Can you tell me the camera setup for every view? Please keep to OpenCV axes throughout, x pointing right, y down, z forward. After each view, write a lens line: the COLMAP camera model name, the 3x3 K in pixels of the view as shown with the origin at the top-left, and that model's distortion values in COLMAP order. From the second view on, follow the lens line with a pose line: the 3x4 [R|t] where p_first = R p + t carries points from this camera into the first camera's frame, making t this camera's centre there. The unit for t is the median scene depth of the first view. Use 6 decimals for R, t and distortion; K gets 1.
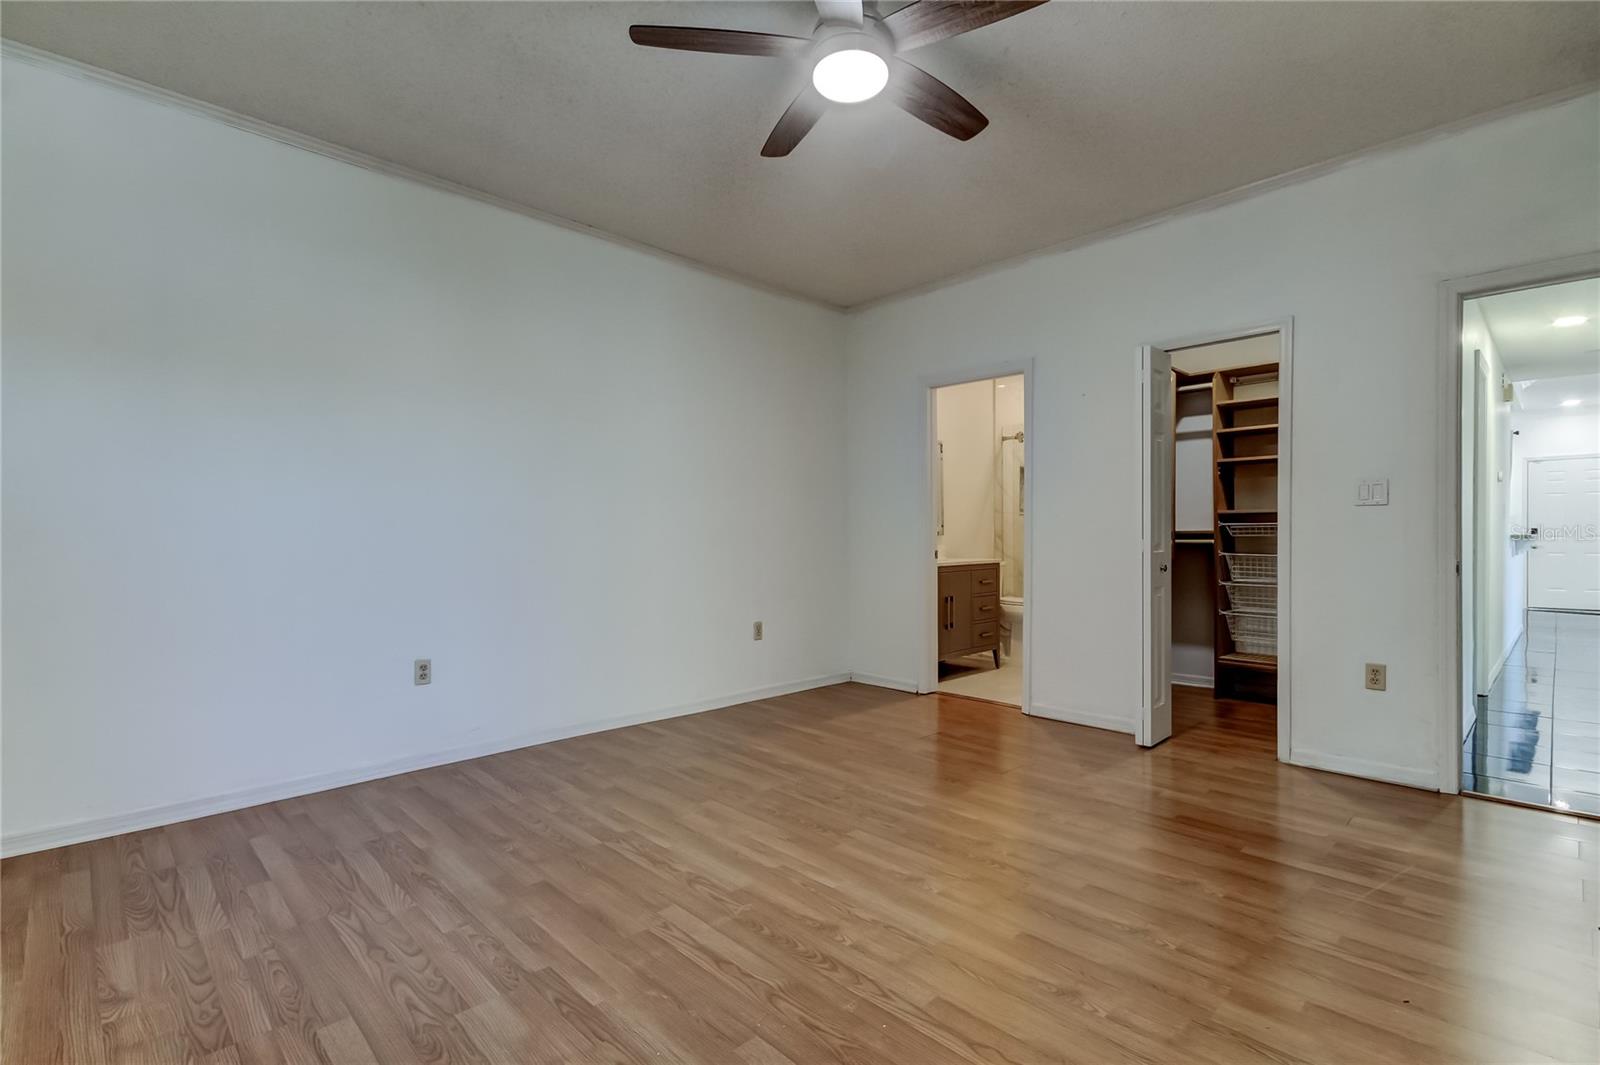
lens RADIAL K [[742.4, 0, 800.0], [0, 742.4, 532.5], [0, 0, 1]] dist [0.022070, 0.000014]
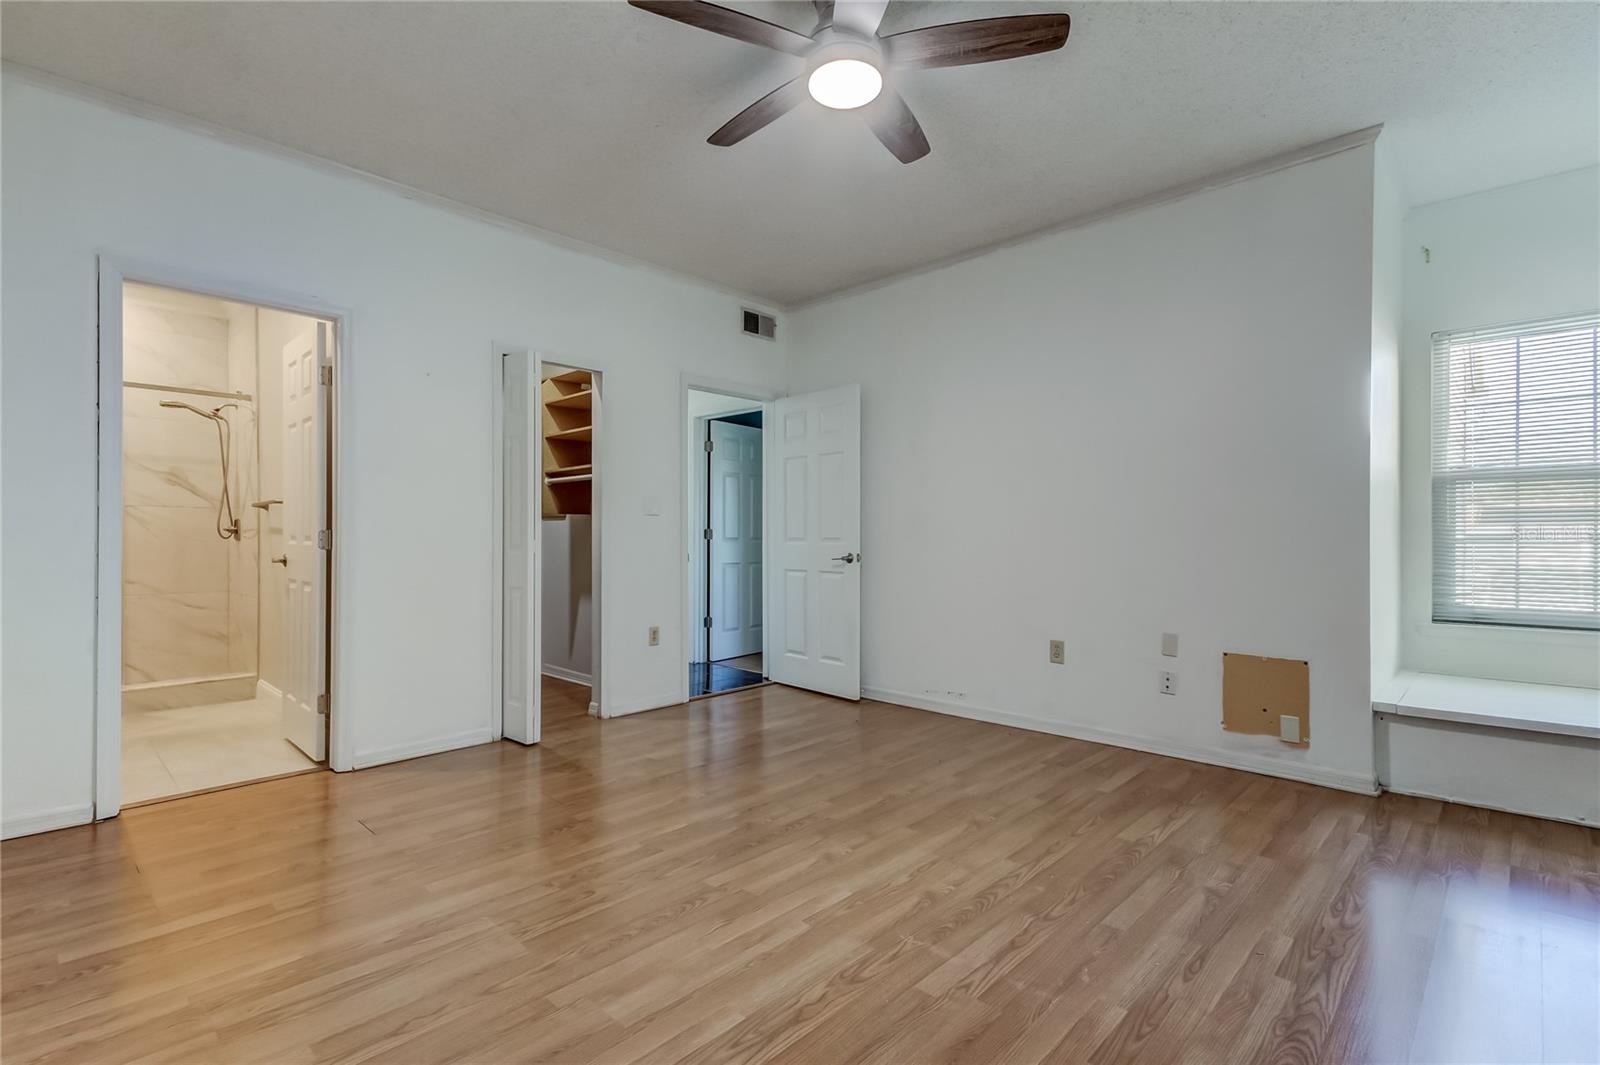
lens RADIAL K [[742.4, 0, 800.0], [0, 742.4, 532.5], [0, 0, 1]] dist [0.022070, 0.000014]
pose [[-0.037372, 0.011873, 0.999231, -0.937043], [-0.006982, 0.999902, -0.012143, 0.009978], [-0.999277, -0.007430, -0.037285, 1.097134]]
